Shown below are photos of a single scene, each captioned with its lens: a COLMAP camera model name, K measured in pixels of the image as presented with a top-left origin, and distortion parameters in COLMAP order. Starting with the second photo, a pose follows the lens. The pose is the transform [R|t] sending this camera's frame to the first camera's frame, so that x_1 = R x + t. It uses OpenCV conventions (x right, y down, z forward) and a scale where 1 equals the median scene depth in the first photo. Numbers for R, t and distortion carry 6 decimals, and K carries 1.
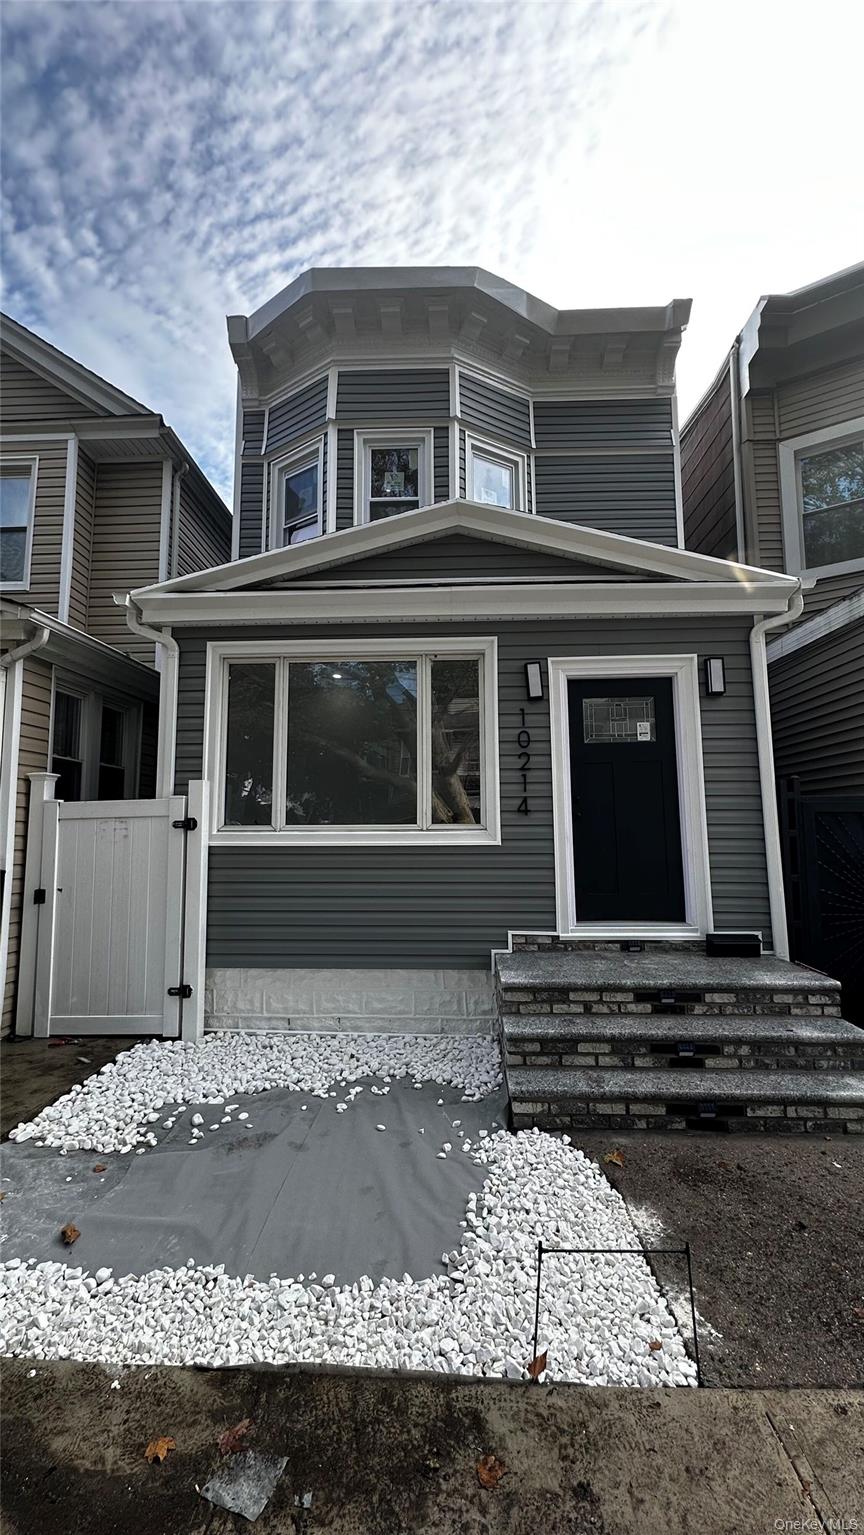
lens RADIAL K [[615.7, 0, 435.7], [0, 615.7, 768.8], [0, 0, 1]] dist [-0.001129, -0.000427]
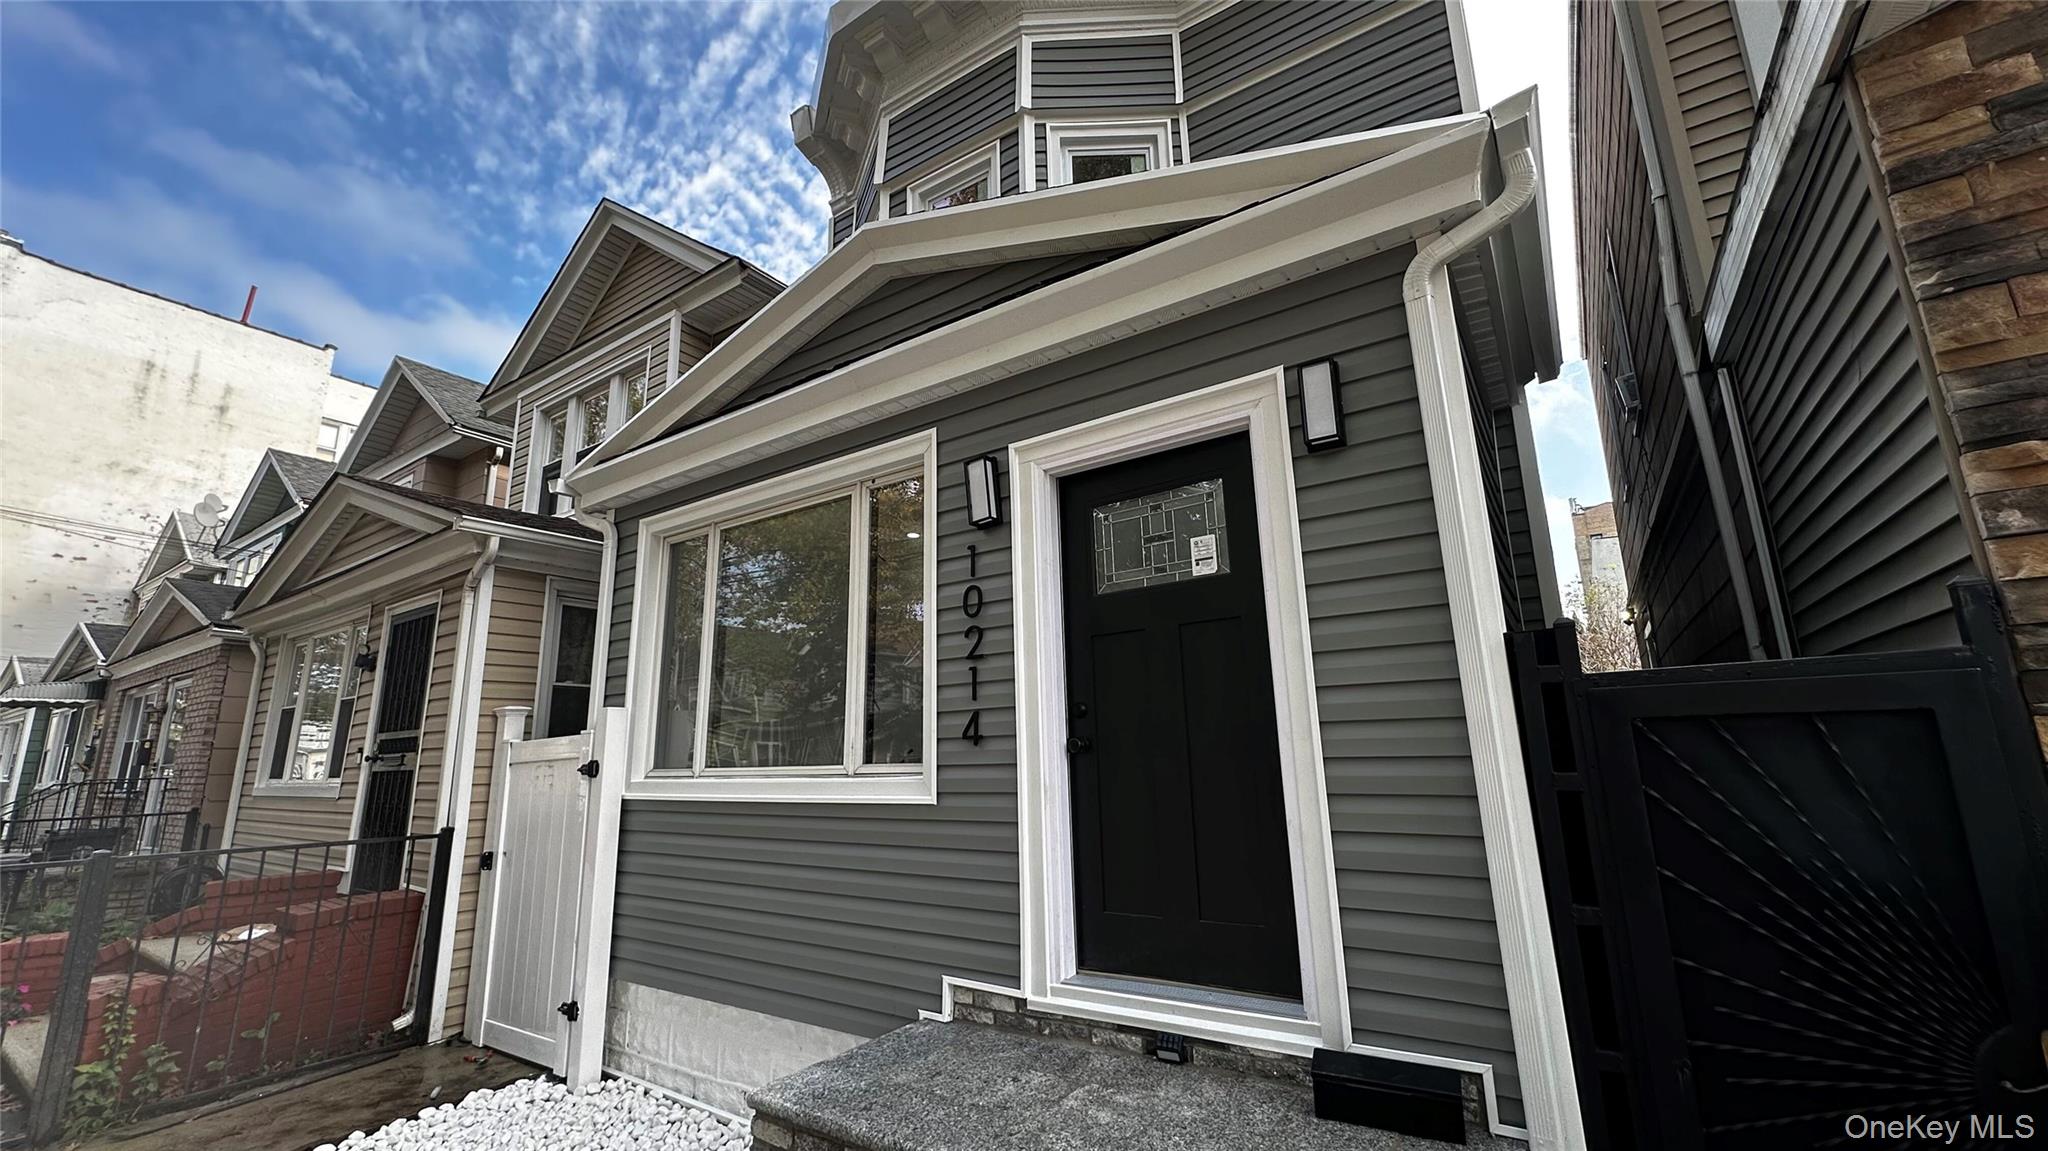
lens RADIAL K [[821.5, 0, 1021.1], [0, 821.5, 576.5], [0, 0, 1]] dist [-0.001129, -0.000427]
pose [[0.848914, -0.128494, -0.512674, 0.550181], [0.073379, 0.989257, -0.126436, 0.024039], [0.523413, 0.069714, 0.849223, 0.415005]]
